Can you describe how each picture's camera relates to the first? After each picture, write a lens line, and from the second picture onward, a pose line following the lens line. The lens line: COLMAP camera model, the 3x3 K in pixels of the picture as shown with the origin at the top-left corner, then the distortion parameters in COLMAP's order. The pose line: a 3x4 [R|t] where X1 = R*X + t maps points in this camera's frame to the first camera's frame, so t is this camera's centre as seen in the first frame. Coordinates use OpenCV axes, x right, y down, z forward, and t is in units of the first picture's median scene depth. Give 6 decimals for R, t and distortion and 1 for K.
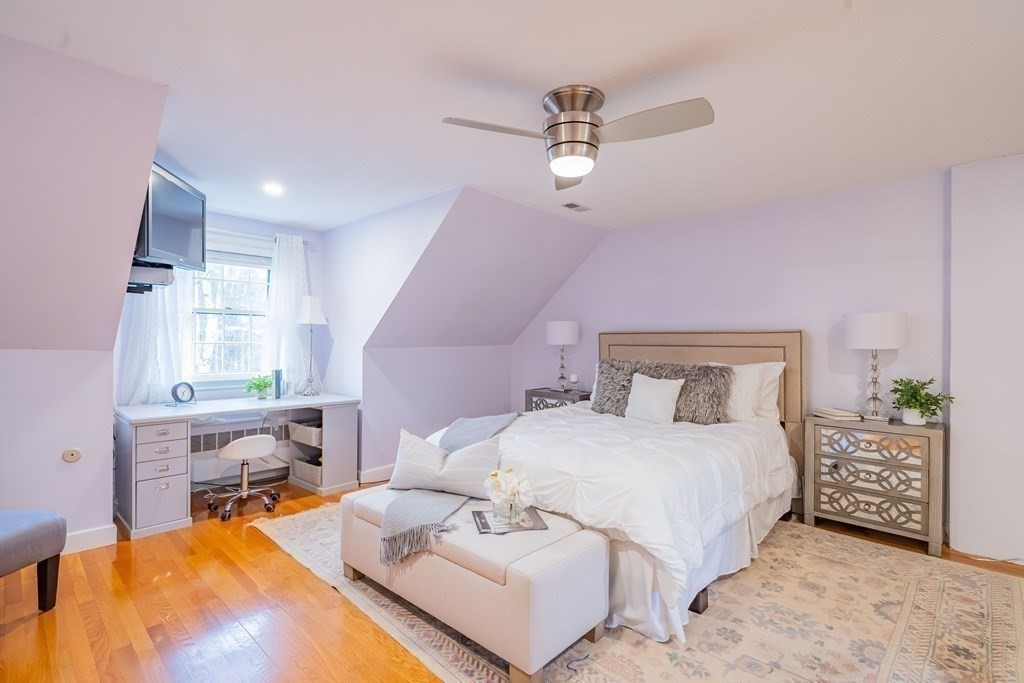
lens RADIAL K [[471.3, 0, 505.2], [0, 471.3, 336.9], [0, 0, 1]] dist [0.004595, 0.000915]
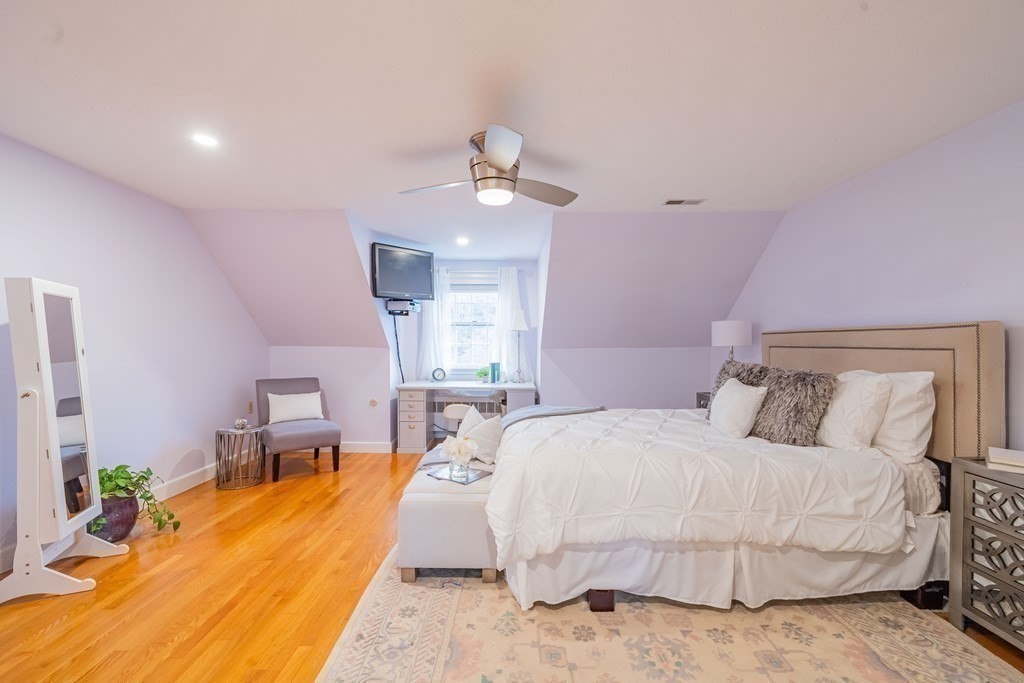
lens RADIAL K [[423.1, 0, 505.2], [0, 423.1, 348.0], [0, 0, 1]] dist [0.000566, -0.000305]
pose [[0.699512, 0.005269, -0.714601, 0.615806], [0.007297, 0.999868, 0.014516, 0.007403], [0.714583, -0.015369, 0.699381, 0.163107]]
